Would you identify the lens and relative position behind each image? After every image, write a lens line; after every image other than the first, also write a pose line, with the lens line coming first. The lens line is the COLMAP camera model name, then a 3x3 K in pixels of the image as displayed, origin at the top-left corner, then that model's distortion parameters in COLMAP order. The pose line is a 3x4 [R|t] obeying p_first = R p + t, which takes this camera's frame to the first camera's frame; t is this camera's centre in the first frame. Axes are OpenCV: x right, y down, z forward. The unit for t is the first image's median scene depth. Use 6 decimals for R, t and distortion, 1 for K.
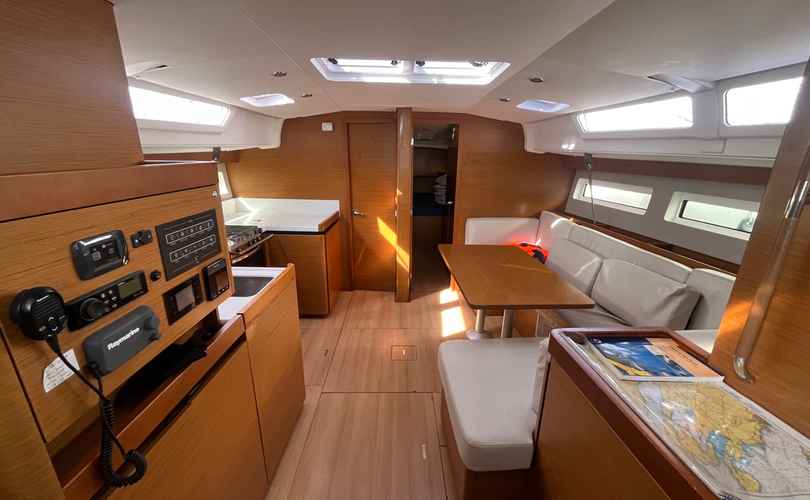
lens RADIAL K [[327.5, 0, 403.6], [0, 327.5, 251.6], [0, 0, 1]] dist [-0.001165, -0.000014]
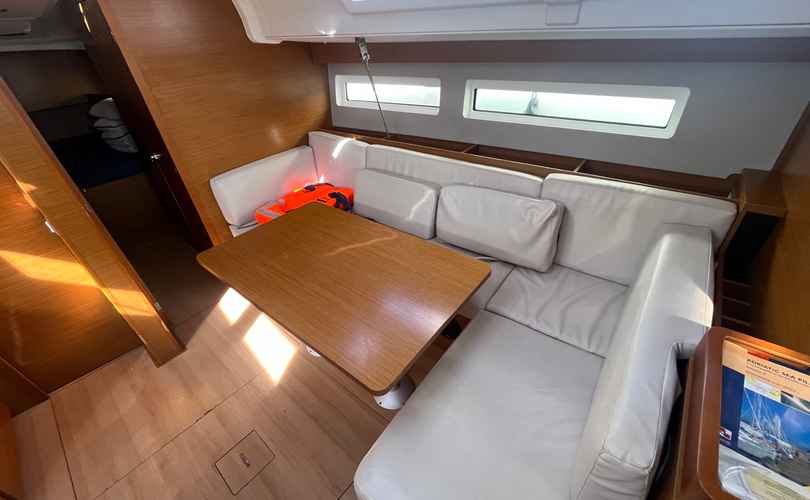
lens RADIAL K [[324.0, 0, 403.1], [0, 324.0, 251.1], [0, 0, 1]] dist [-0.009721, -0.000028]
pose [[0.654141, -0.480109, 0.584461, 0.035758], [0.287355, 0.872525, 0.395129, -0.200908], [-0.699662, -0.090522, 0.708716, 0.562749]]
